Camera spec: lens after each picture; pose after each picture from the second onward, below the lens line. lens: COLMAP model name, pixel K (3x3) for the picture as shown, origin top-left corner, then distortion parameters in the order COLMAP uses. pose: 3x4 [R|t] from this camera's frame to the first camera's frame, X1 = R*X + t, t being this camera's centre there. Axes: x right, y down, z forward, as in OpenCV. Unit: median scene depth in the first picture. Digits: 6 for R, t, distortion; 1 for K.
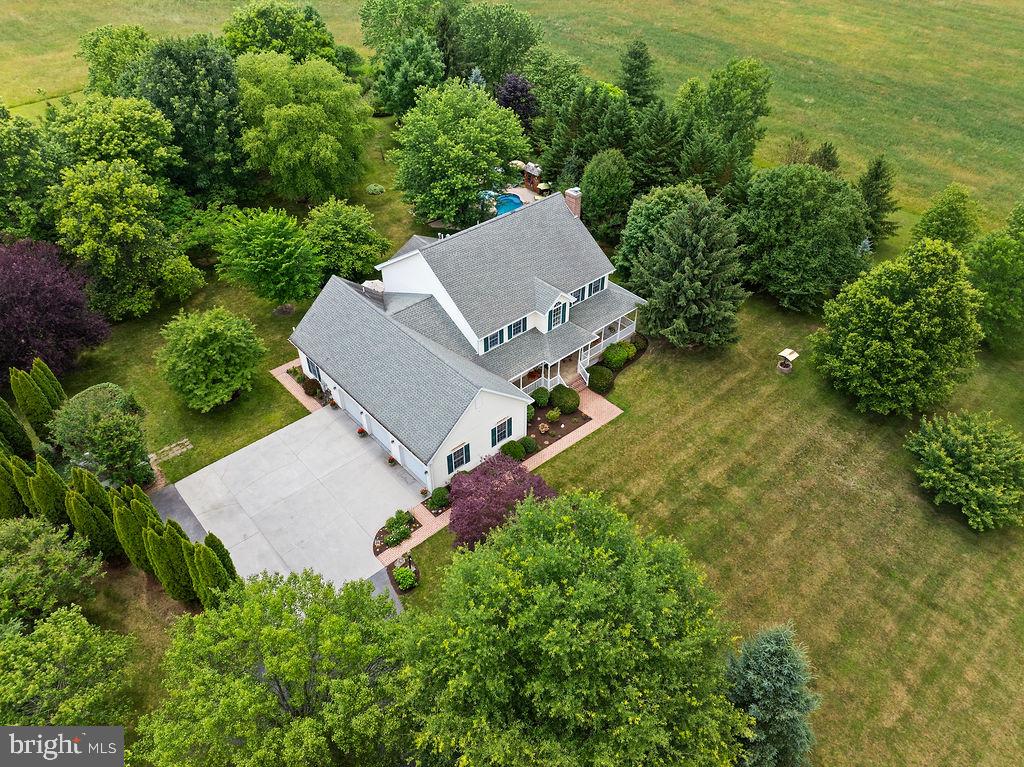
lens RADIAL K [[715.4, 0, 519.1], [0, 715.4, 381.5], [0, 0, 1]] dist [-0.035653, -0.003422]
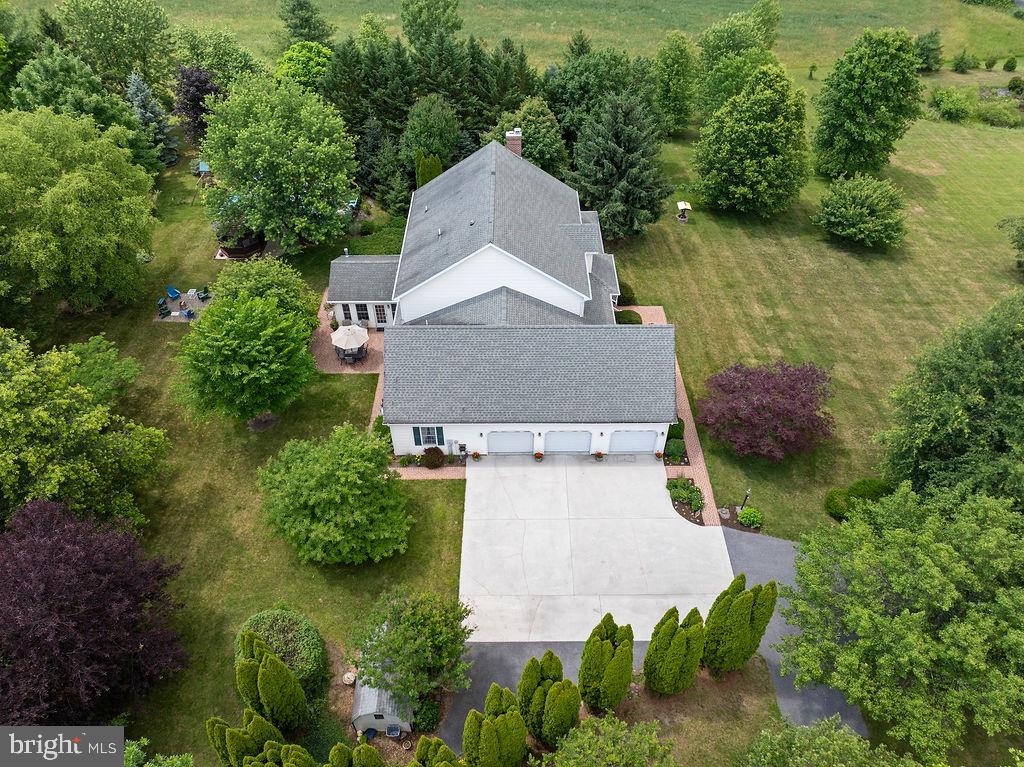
lens RADIAL K [[715.4, 0, 519.1], [0, 715.4, 381.5], [0, 0, 1]] dist [-0.035653, -0.003422]
pose [[0.659907, -0.518633, 0.543638, -0.651125], [0.480499, 0.847559, 0.225310, -0.210965], [-0.577619, 0.112534, 0.808513, 0.288552]]
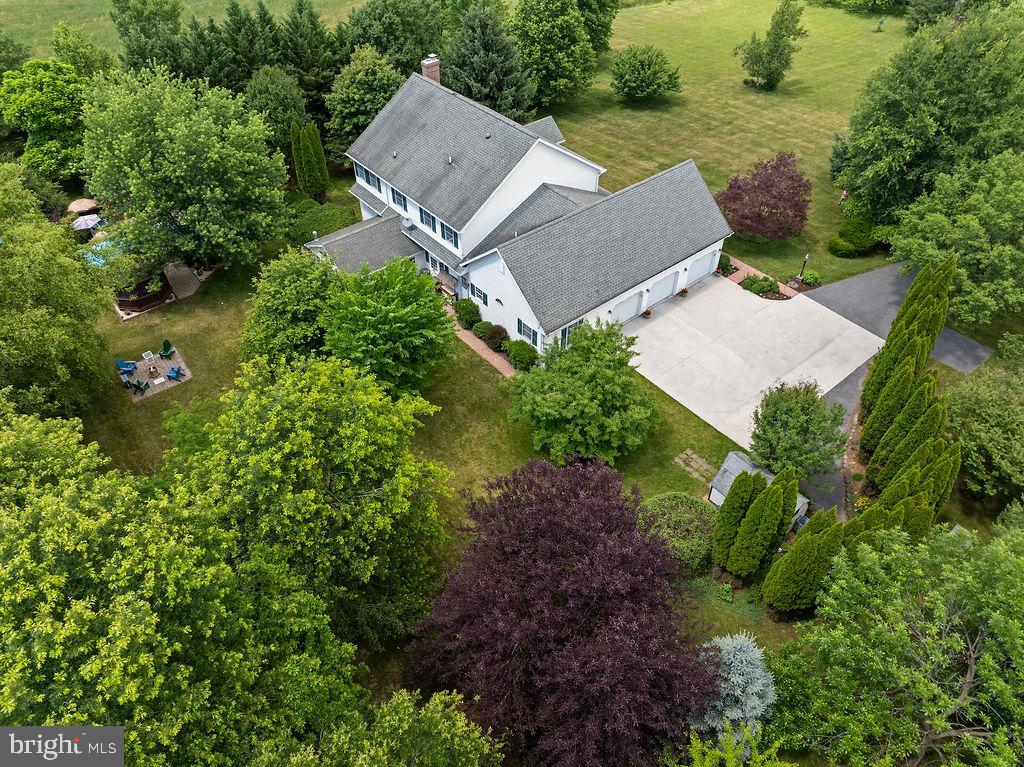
lens RADIAL K [[715.4, 0, 519.1], [0, 715.4, 381.5], [0, 0, 1]] dist [-0.035653, -0.003422]
pose [[0.030498, -0.690724, 0.722476, -0.950994], [0.637722, 0.570027, 0.518054, -0.465862], [-0.769663, 0.444939, 0.457874, 0.723038]]
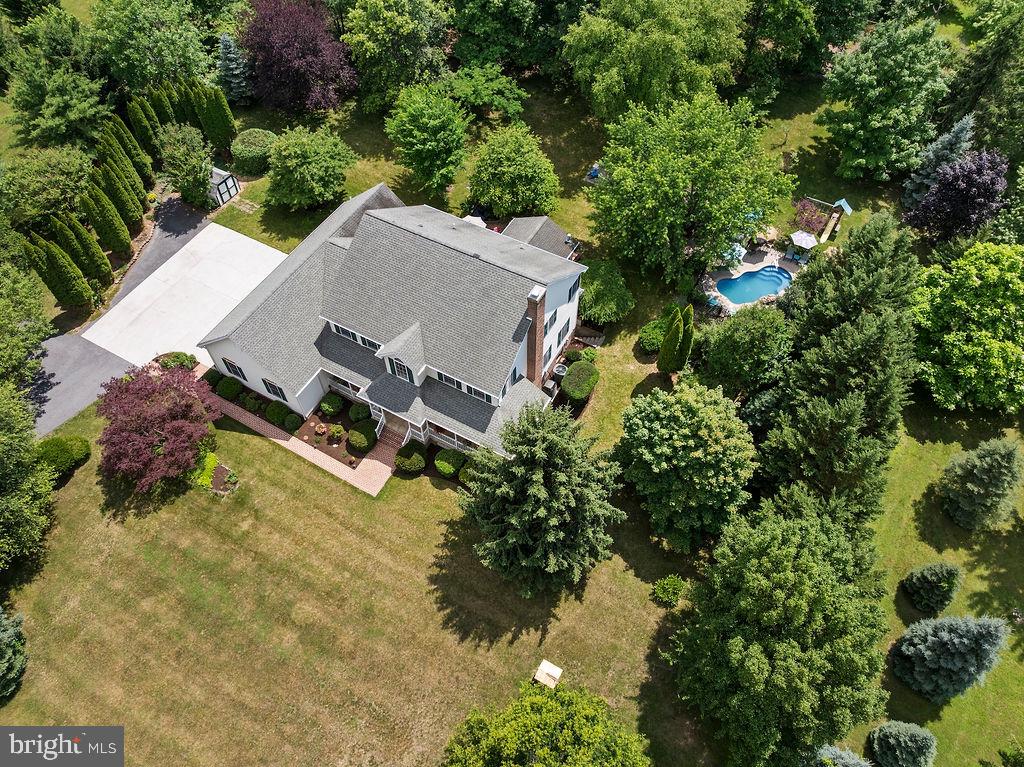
lens RADIAL K [[715.4, 0, 519.1], [0, 715.4, 381.5], [0, 0, 1]] dist [-0.035653, -0.003422]
pose [[0.328791, 0.759738, -0.560976, 0.614317], [-0.607001, 0.625061, 0.490763, -0.611502], [0.723496, 0.179154, 0.666677, 0.531638]]
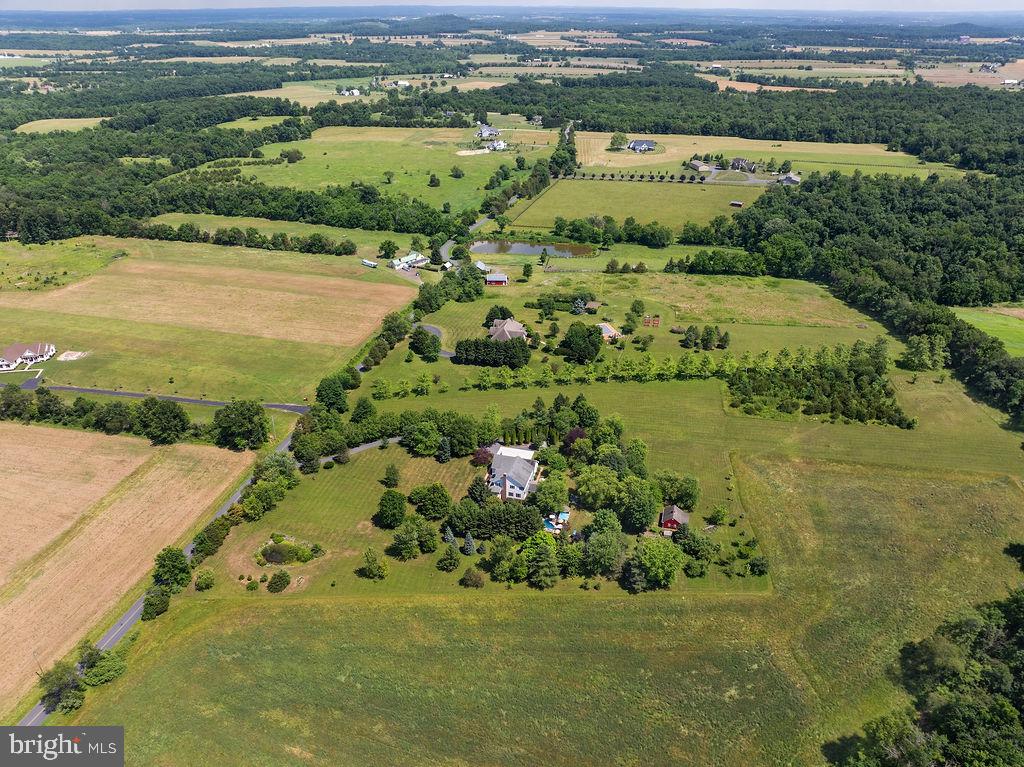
lens RADIAL K [[715.4, 0, 519.1], [0, 715.4, 381.5], [0, 0, 1]] dist [-0.035653, -0.003422]
pose [[-0.840666, 0.248658, -0.481093, 2.344369], [-0.354193, 0.419560, 0.835773, -4.982772], [0.409669, 0.873005, -0.264637, 1.917164]]
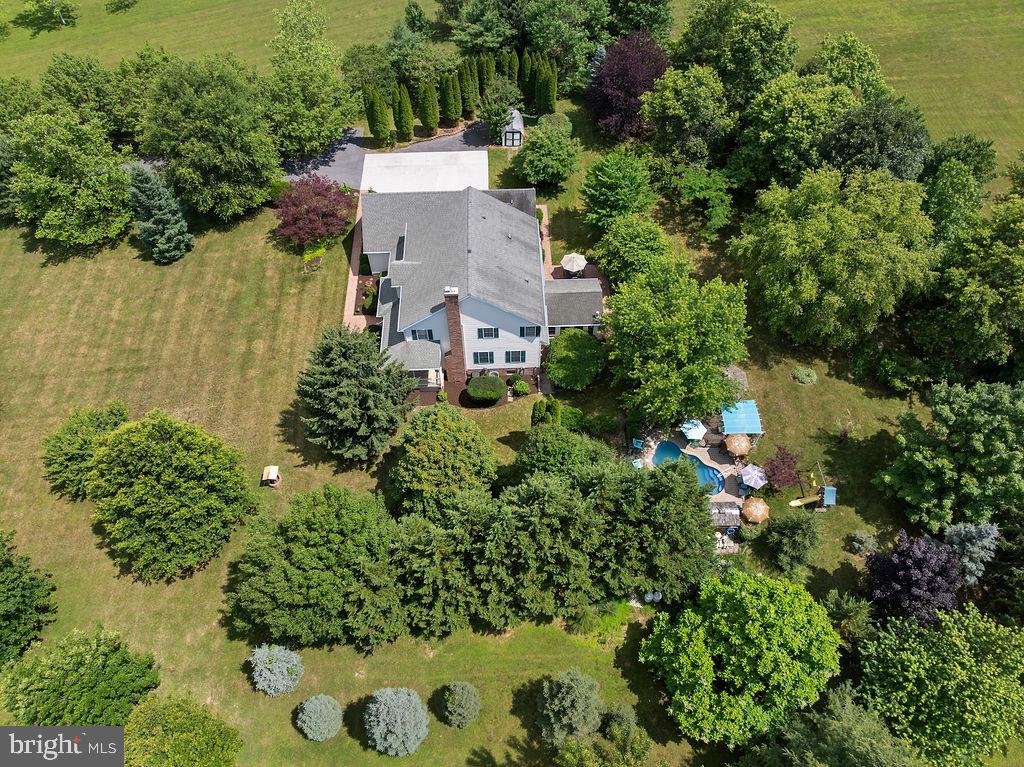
lens RADIAL K [[715.4, 0, 519.1], [0, 715.4, 381.5], [0, 0, 1]] dist [-0.035653, -0.003422]
pose [[-0.637420, 0.618129, -0.460014, 0.615433], [-0.499576, 0.122985, 0.857495, -1.280733], [0.586617, 0.776397, 0.230409, 0.992900]]
